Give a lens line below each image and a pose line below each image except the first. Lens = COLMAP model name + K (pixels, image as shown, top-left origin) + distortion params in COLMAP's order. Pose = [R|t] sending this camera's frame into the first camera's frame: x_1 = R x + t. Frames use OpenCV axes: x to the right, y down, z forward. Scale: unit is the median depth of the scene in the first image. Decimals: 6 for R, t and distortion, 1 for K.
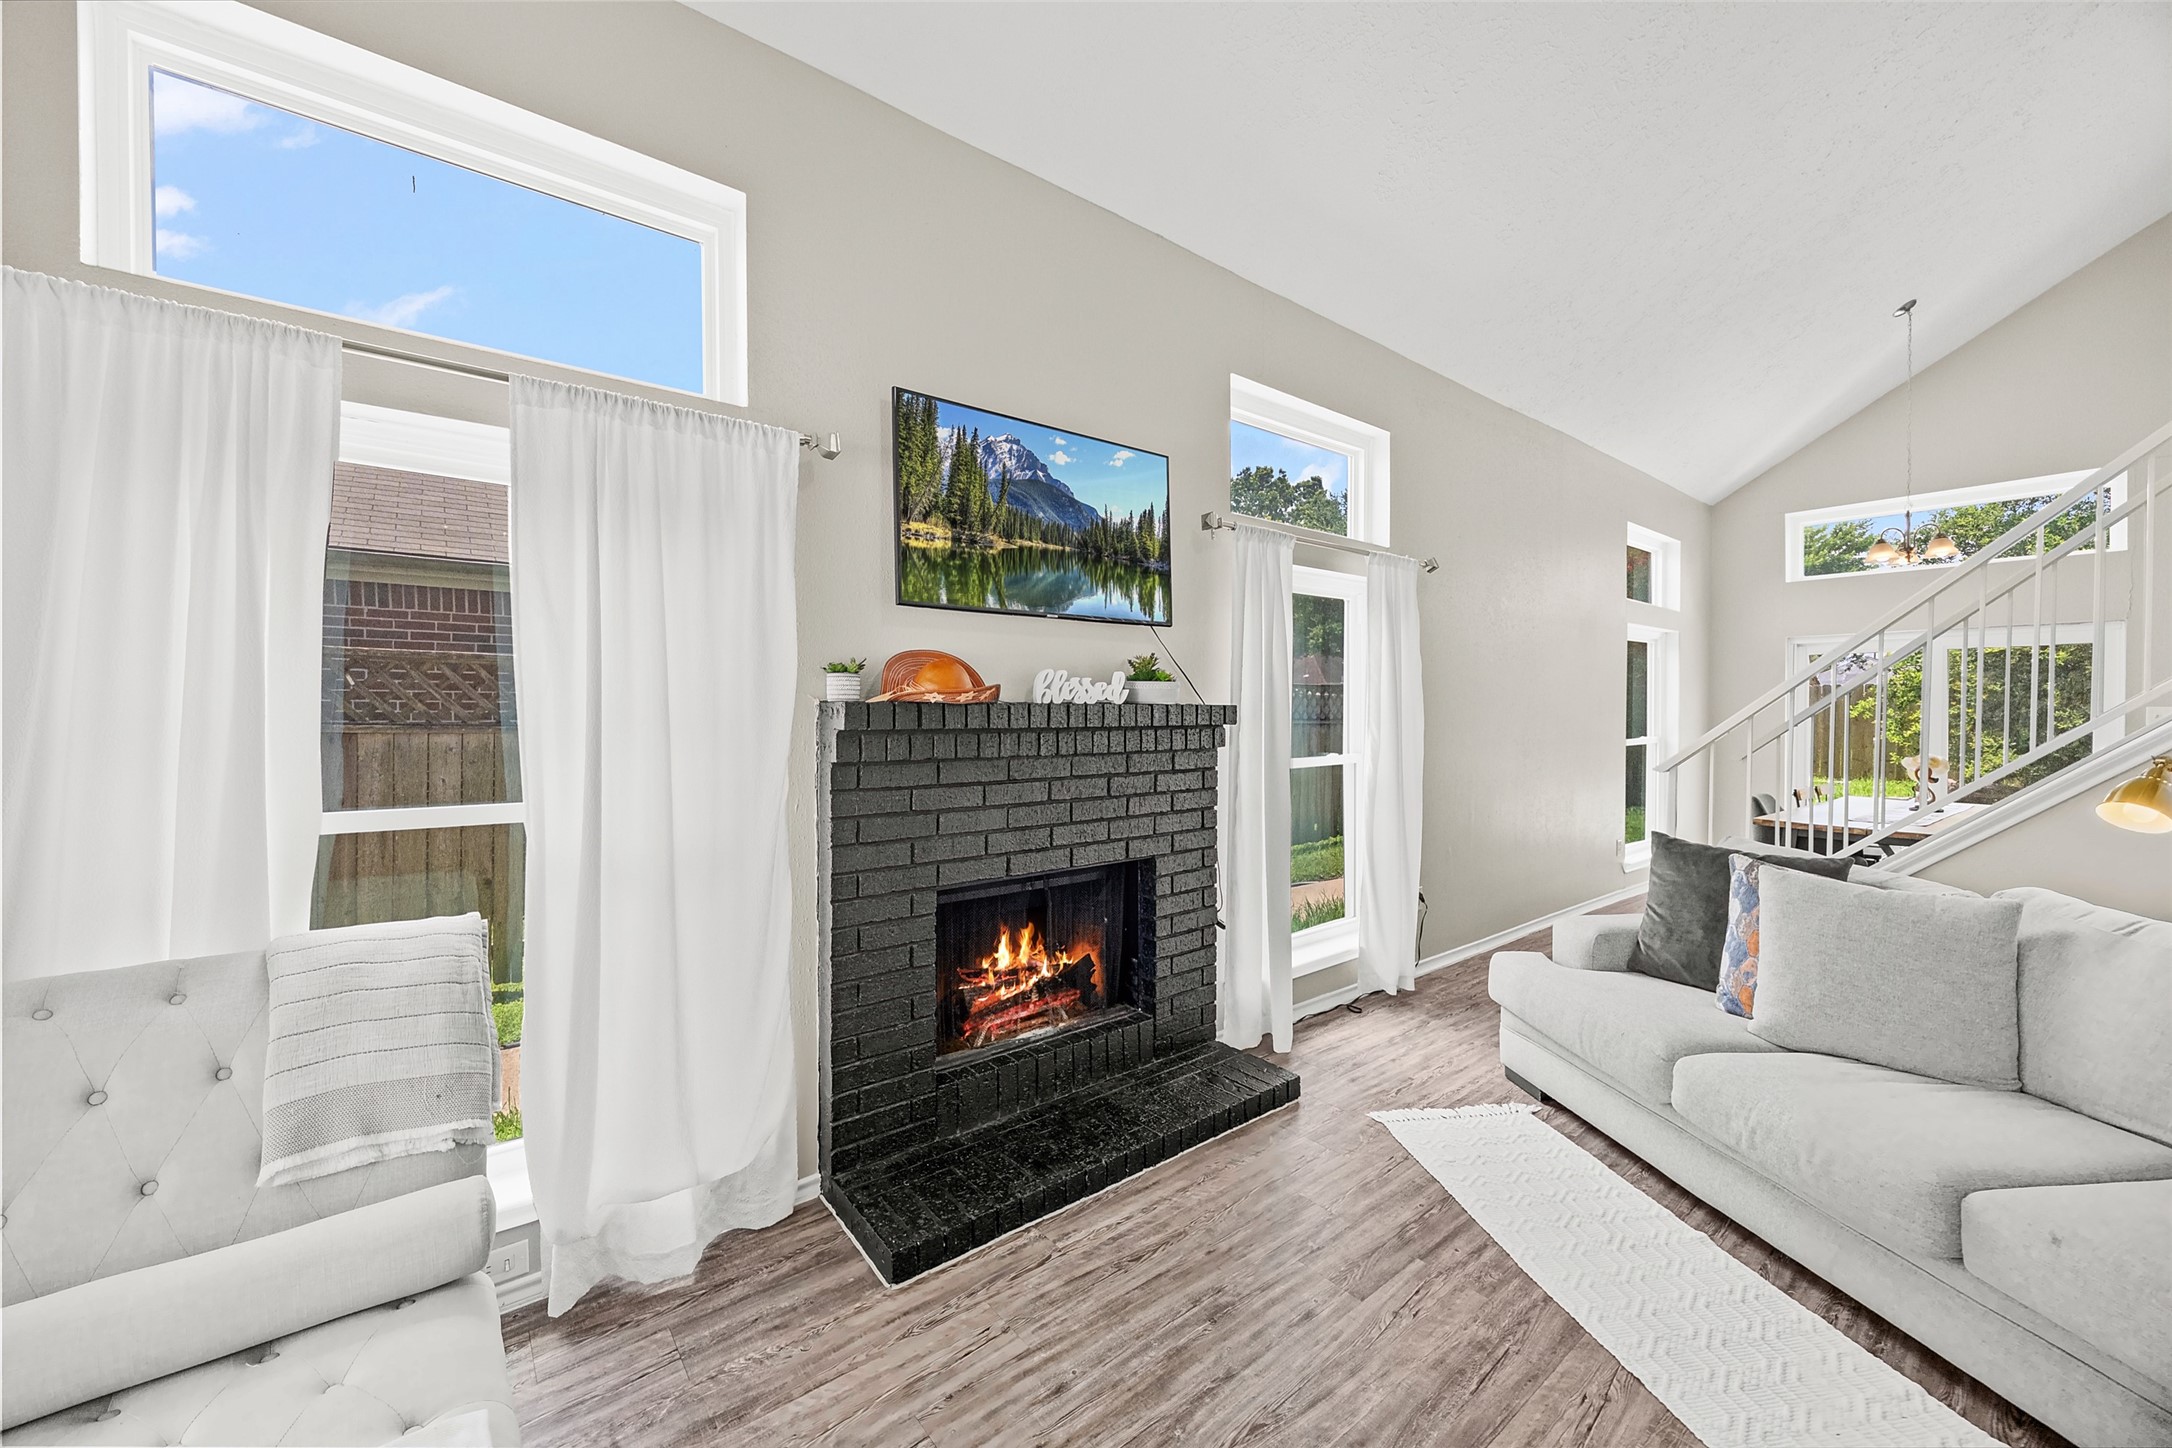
lens RADIAL K [[877.1, 0, 1093.1], [0, 877.1, 733.5], [0, 0, 1]] dist [0.058566, 0.000007]
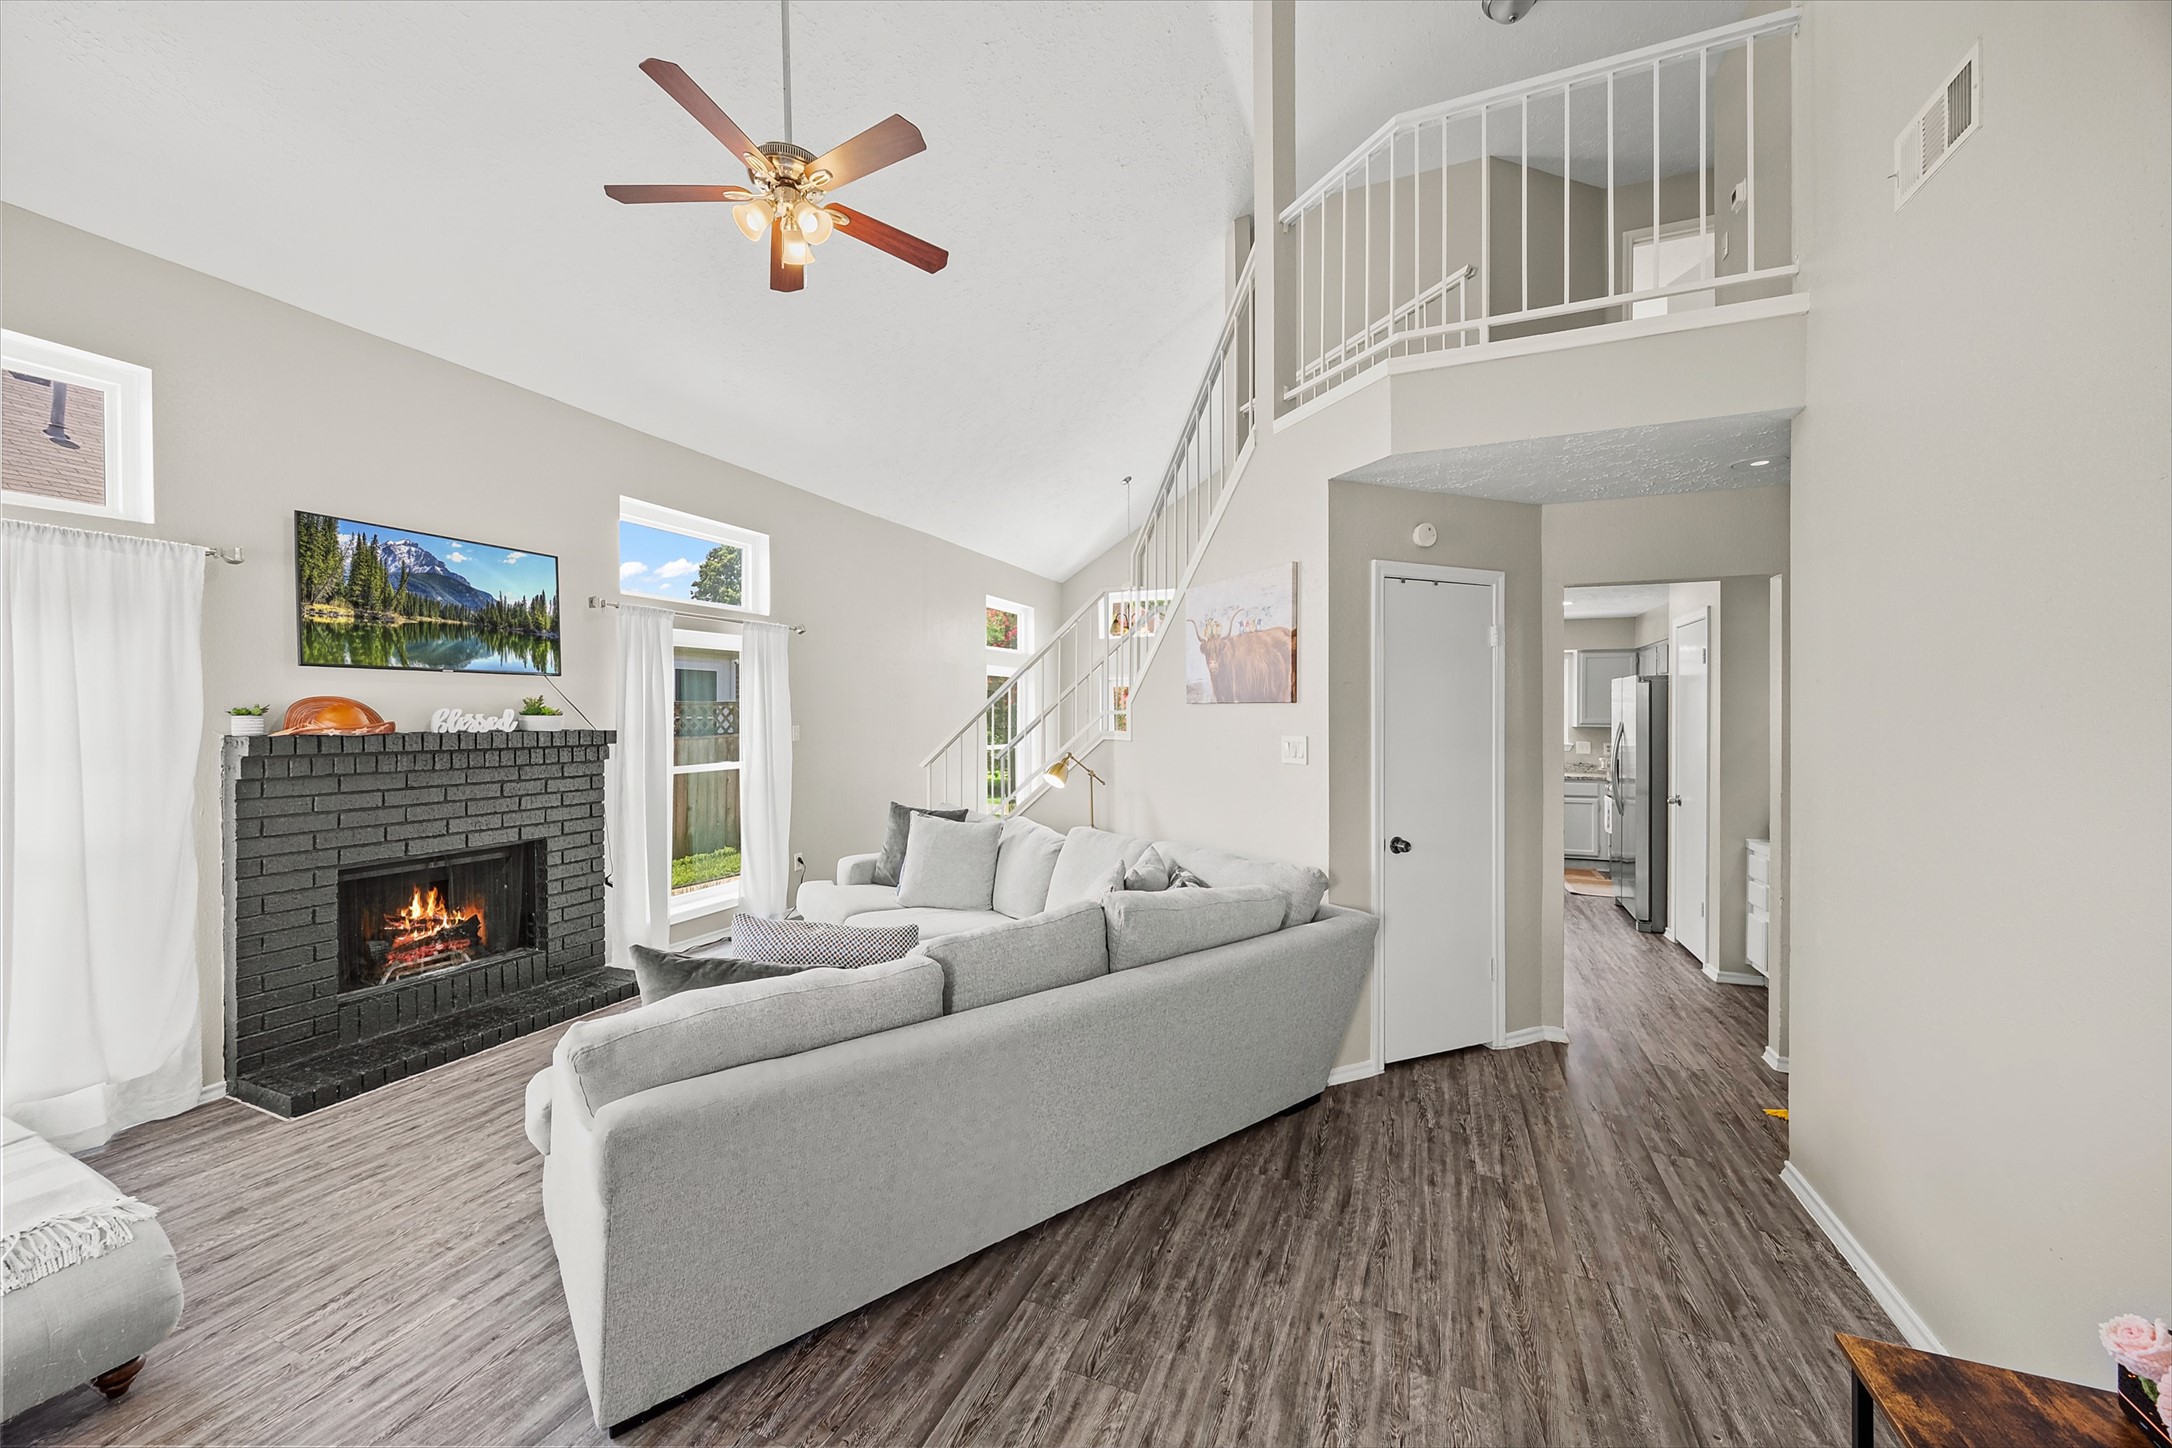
lens RADIAL K [[821.2, 0, 1035.5], [0, 821.2, 725.4], [0, 0, 1]] dist [0.023393, -0.000217]
pose [[0.892127, -0.007429, 0.451723, 0.195891], [0.016457, 0.999736, -0.016059, -0.008751], [-0.451484, 0.021761, 0.892014, -0.635588]]
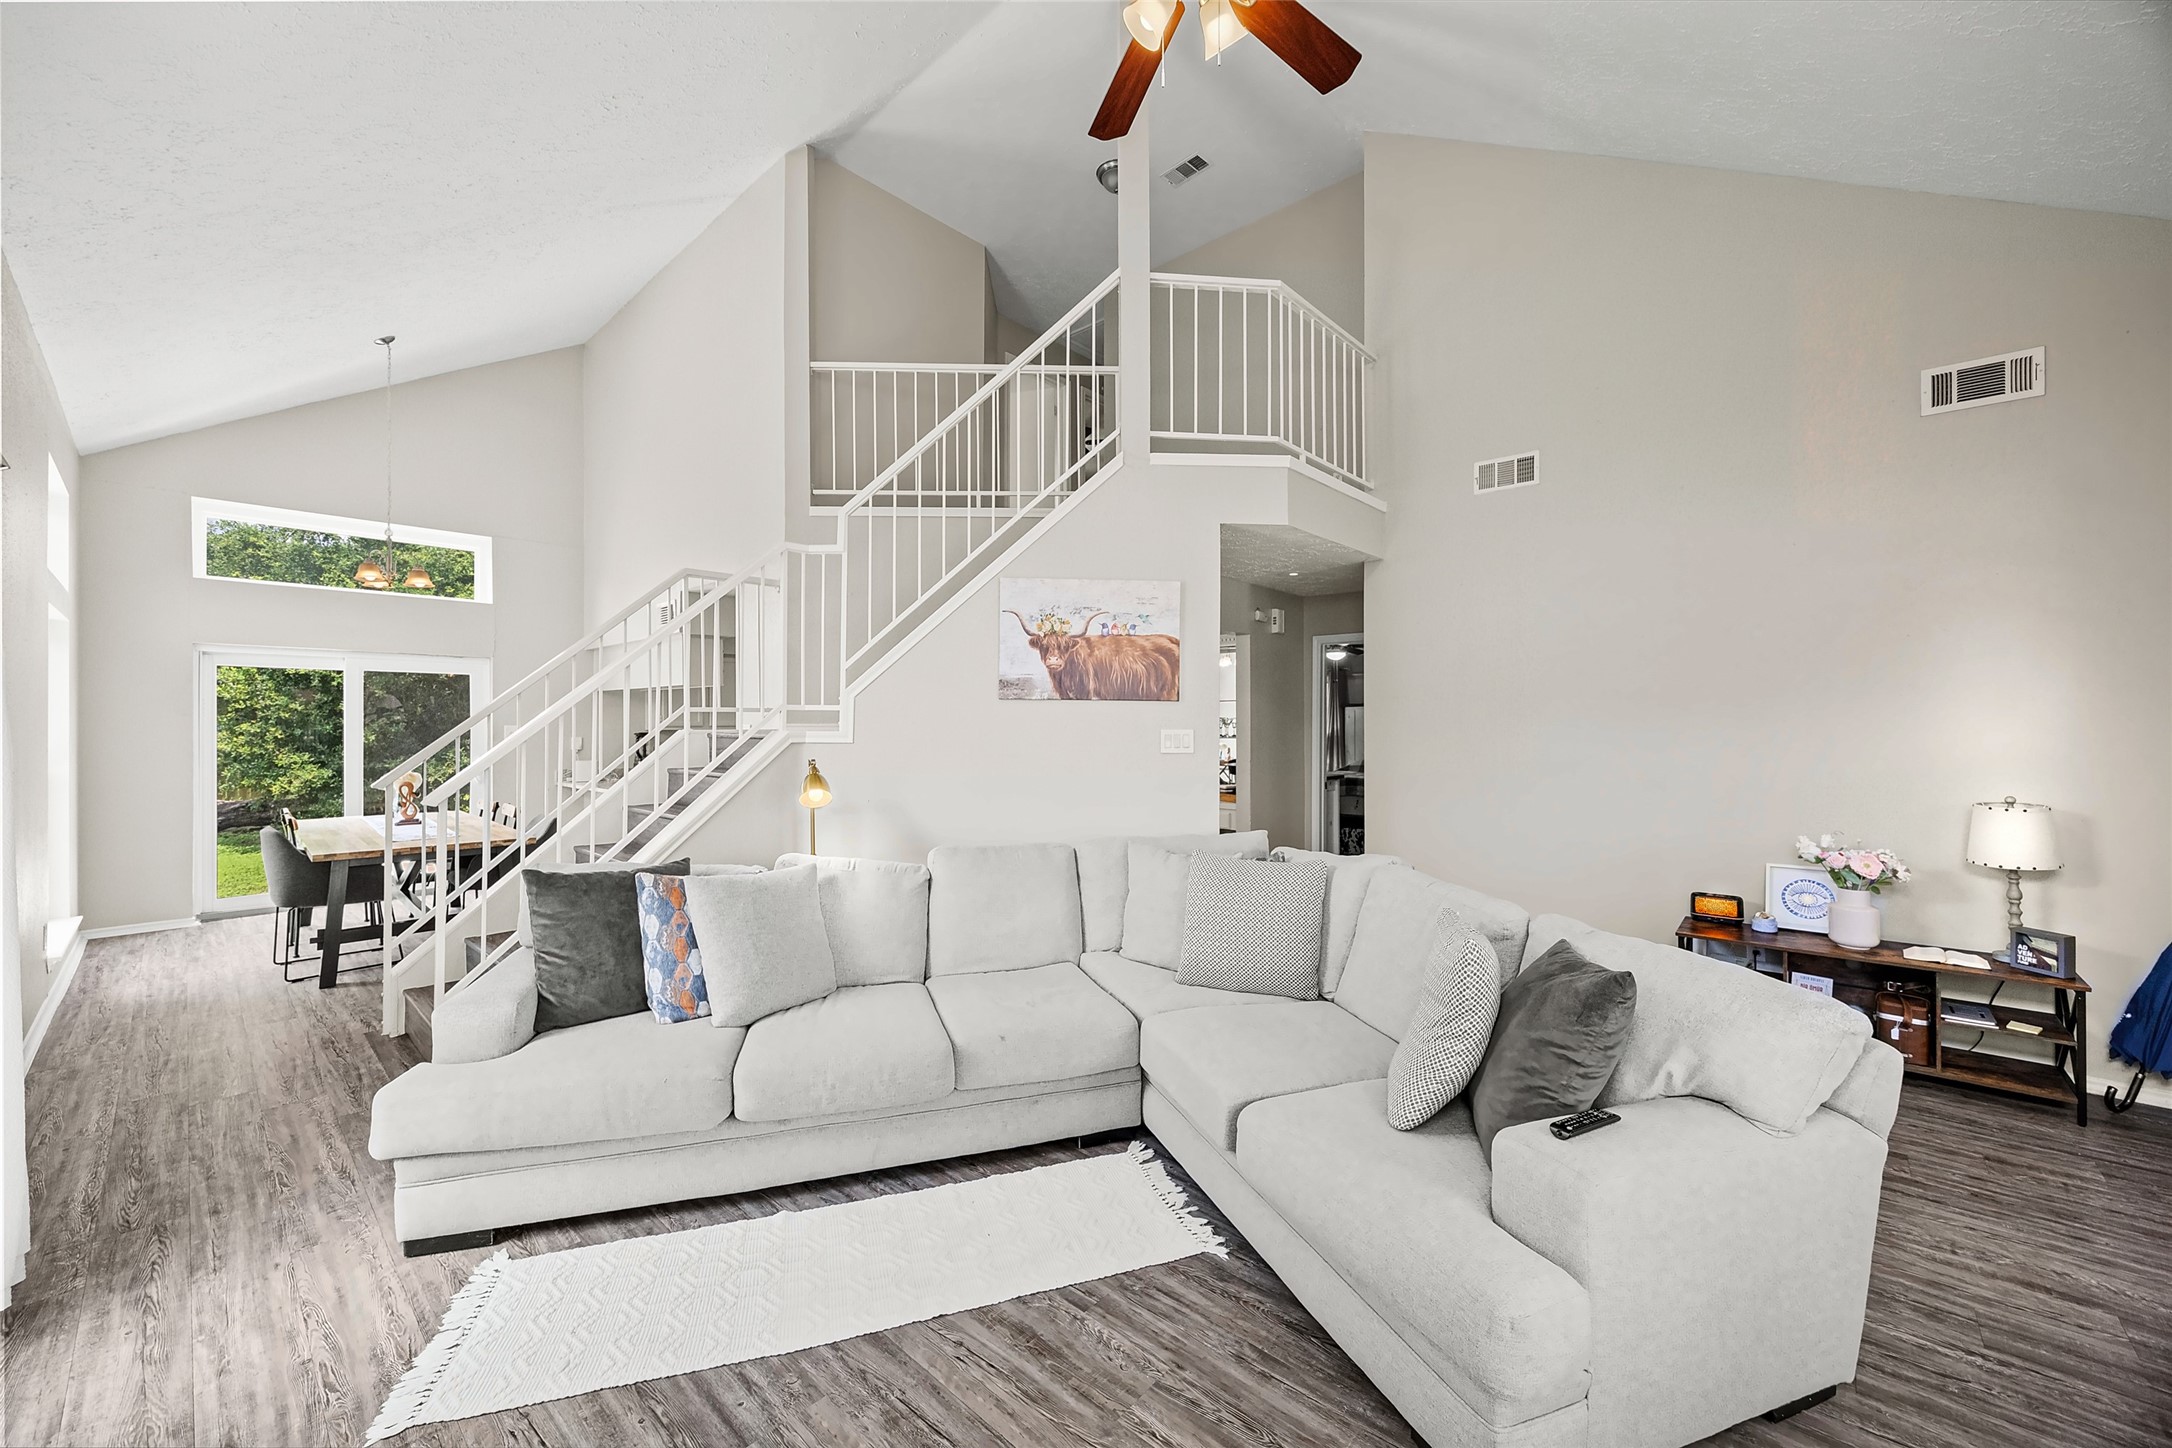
lens RADIAL K [[850.9, 0, 1084.2], [0, 850.9, 718.9], [0, 0, 1]] dist [-0.001407, -0.000101]
pose [[-0.174376, 0.002237, 0.984677, -0.355435], [0.026034, 0.999658, 0.002340, -0.032553], [-0.984335, 0.026043, -0.174374, 0.714756]]
